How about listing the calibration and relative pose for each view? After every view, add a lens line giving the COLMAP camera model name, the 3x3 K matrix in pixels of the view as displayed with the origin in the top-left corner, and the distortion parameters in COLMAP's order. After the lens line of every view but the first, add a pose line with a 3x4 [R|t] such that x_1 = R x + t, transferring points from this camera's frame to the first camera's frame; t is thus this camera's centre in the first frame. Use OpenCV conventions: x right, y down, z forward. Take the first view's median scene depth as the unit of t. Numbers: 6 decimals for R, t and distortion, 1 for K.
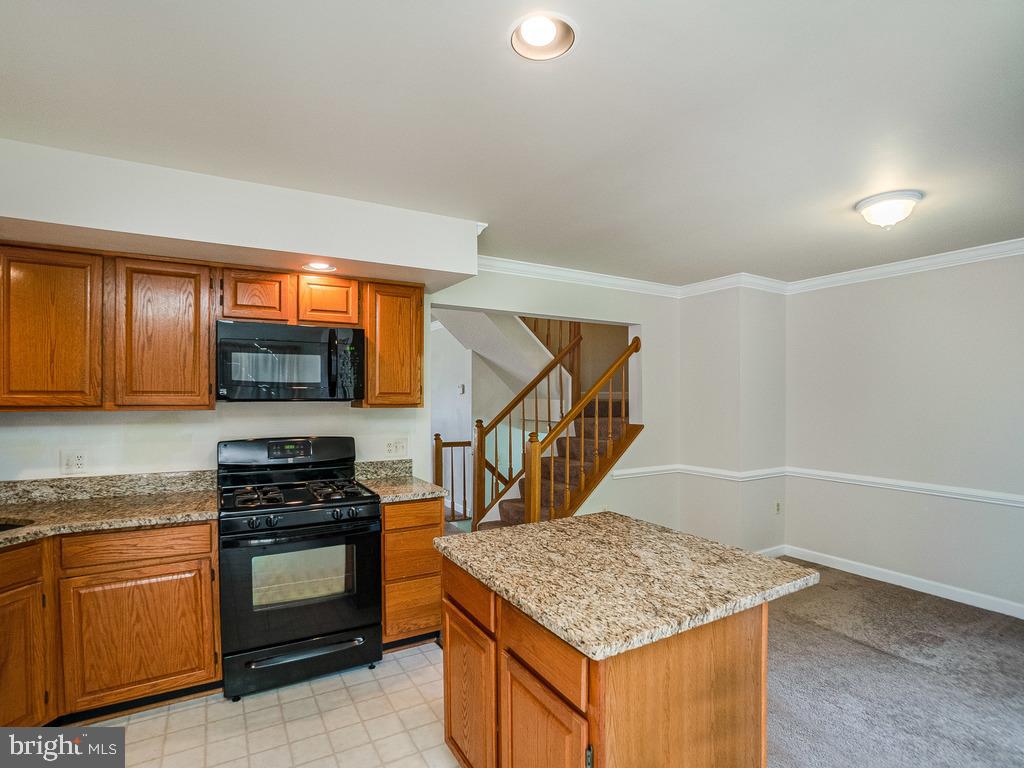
lens RADIAL K [[506.9, 0, 505.7], [0, 506.9, 392.9], [0, 0, 1]] dist [-0.059985, 0.019692]
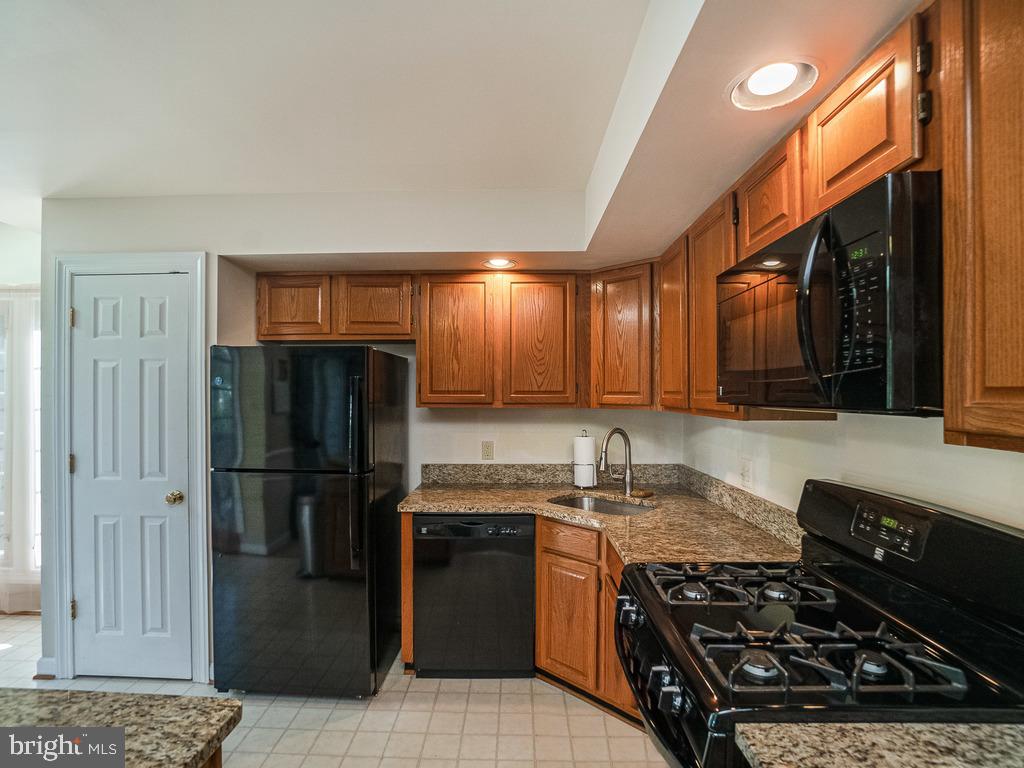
lens RADIAL K [[506.9, 0, 505.7], [0, 506.9, 392.9], [0, 0, 1]] dist [-0.059985, 0.019692]
pose [[-0.513679, -0.002147, -0.857980, 0.104536], [0.005922, 0.999964, -0.006048, 0.003575], [0.857962, -0.008188, -0.513648, 1.308932]]
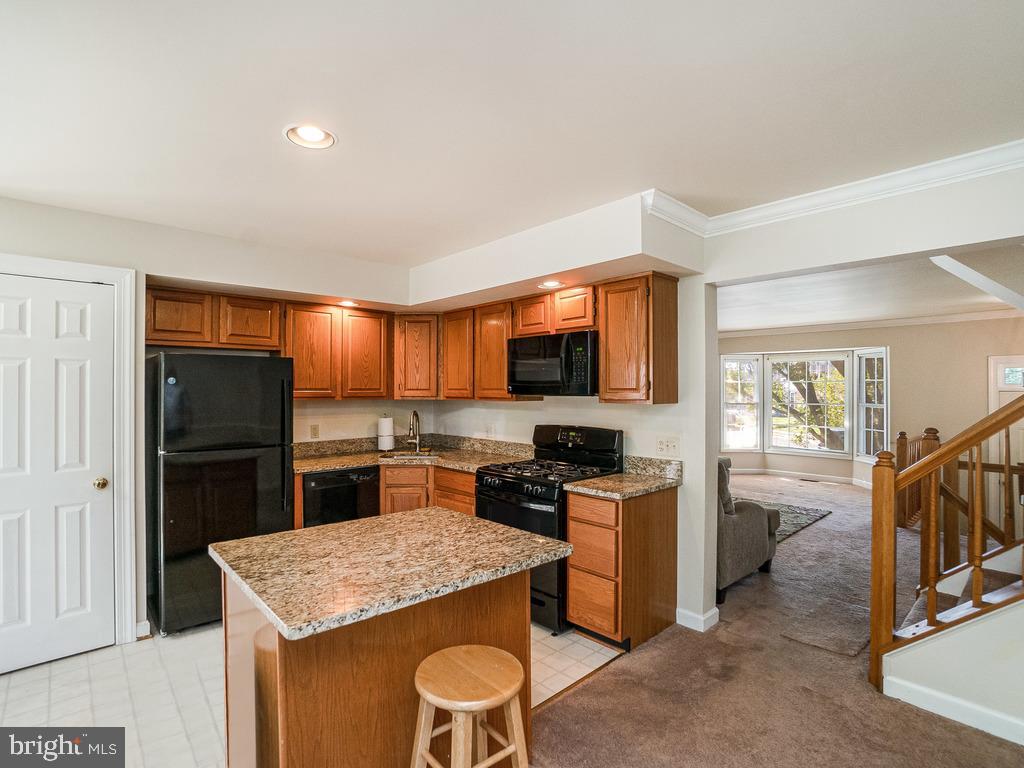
lens RADIAL K [[506.9, 0, 505.7], [0, 506.9, 392.9], [0, 0, 1]] dist [-0.059985, 0.019692]
pose [[0.221988, 0.005206, -0.975036, 1.006973], [0.008647, 0.999936, 0.007308, -0.001446], [0.975011, -0.010054, 0.221929, 0.800983]]
